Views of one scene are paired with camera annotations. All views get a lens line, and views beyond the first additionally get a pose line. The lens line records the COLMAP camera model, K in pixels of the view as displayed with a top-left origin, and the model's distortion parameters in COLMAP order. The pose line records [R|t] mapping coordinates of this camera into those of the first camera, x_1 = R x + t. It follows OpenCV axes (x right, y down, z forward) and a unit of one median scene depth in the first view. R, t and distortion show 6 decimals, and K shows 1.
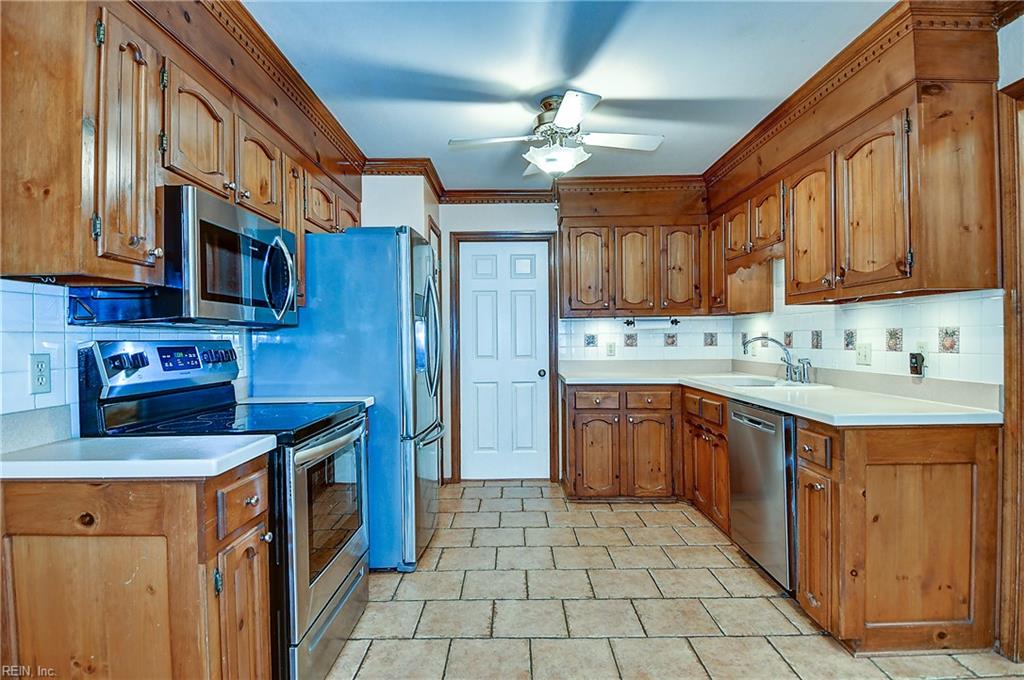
lens RADIAL K [[531.7, 0, 513.2], [0, 531.7, 341.5], [0, 0, 1]] dist [0.057403, -0.064351]
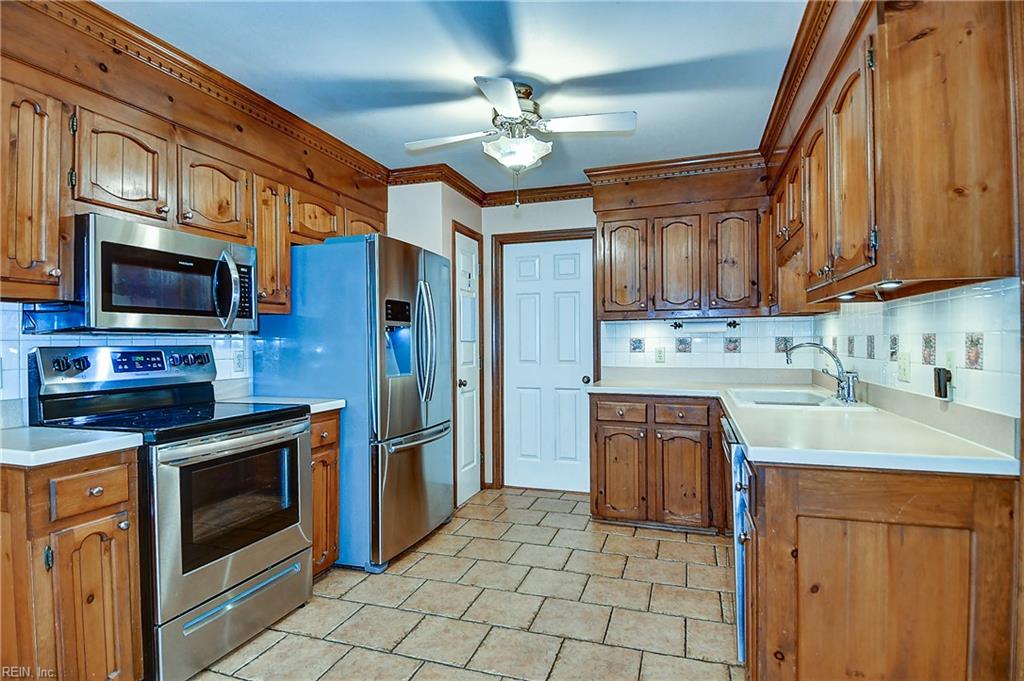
lens RADIAL K [[534.3, 0, 511.4], [0, 534.3, 342.6], [0, 0, 1]] dist [0.050914, -0.053544]
pose [[0.949299, 0.003663, -0.314353, 0.293675], [-0.003755, 0.999993, 0.000315, -0.007389], [0.314352, 0.000882, 0.949306, 0.086467]]
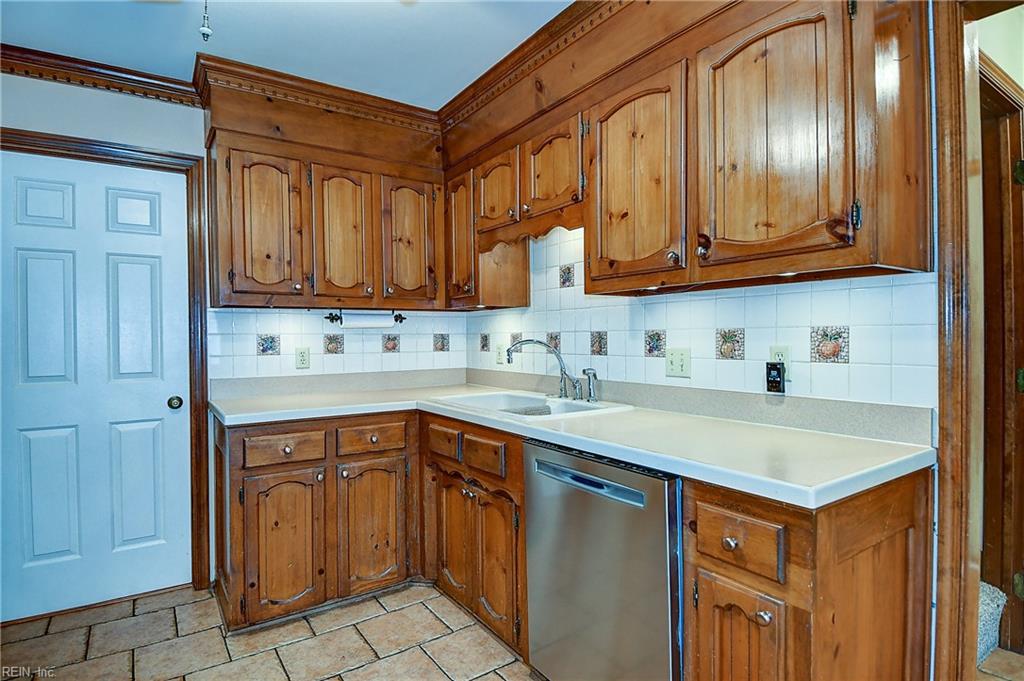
lens RADIAL K [[534.3, 0, 511.4], [0, 534.3, 342.6], [0, 0, 1]] dist [0.050914, -0.053544]
pose [[0.823899, -0.004479, 0.566718, 0.030139], [0.004708, 0.999988, 0.001059, -0.005190], [-0.566716, 0.001796, 0.823911, 0.414446]]
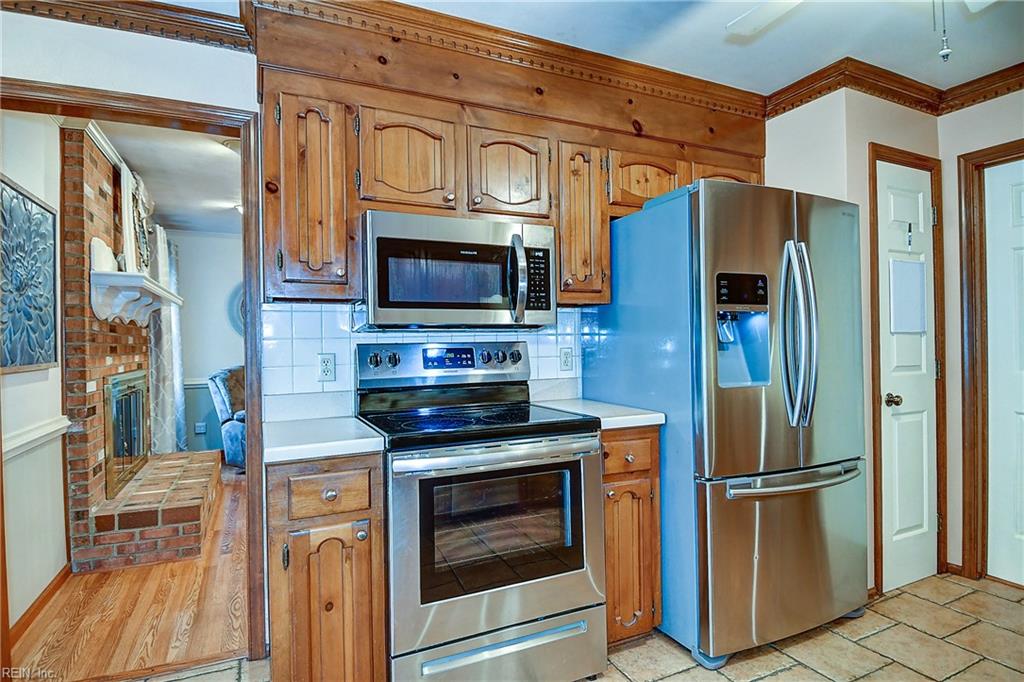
lens RADIAL K [[534.3, 0, 511.4], [0, 534.3, 343.1], [0, 0, 1]] dist [0.050914, -0.053544]
pose [[0.428097, 0.003412, -0.903726, 0.271316], [0.007015, 0.999950, 0.007098, -0.004858], [0.903706, -0.009378, 0.428052, 0.367833]]
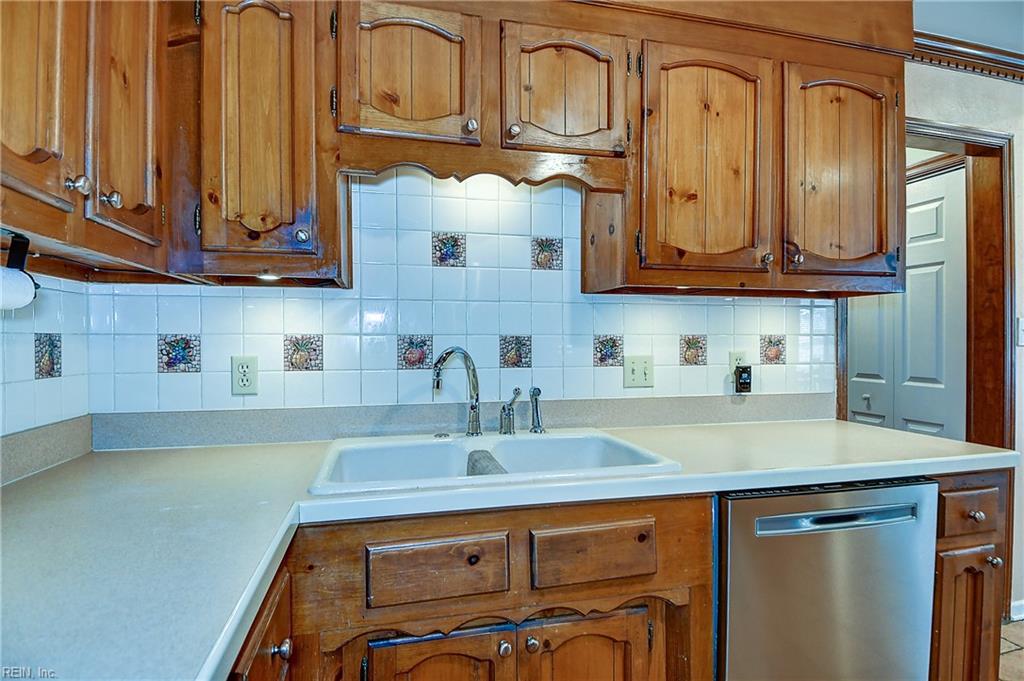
lens RADIAL K [[534.3, 0, 511.4], [0, 534.3, 342.6], [0, 0, 1]] dist [0.050914, -0.053544]
pose [[-0.244233, 0.007316, 0.969689, 0.030306], [0.009239, 0.999944, -0.005217, -0.008840], [-0.969673, 0.007684, -0.244287, 1.057428]]
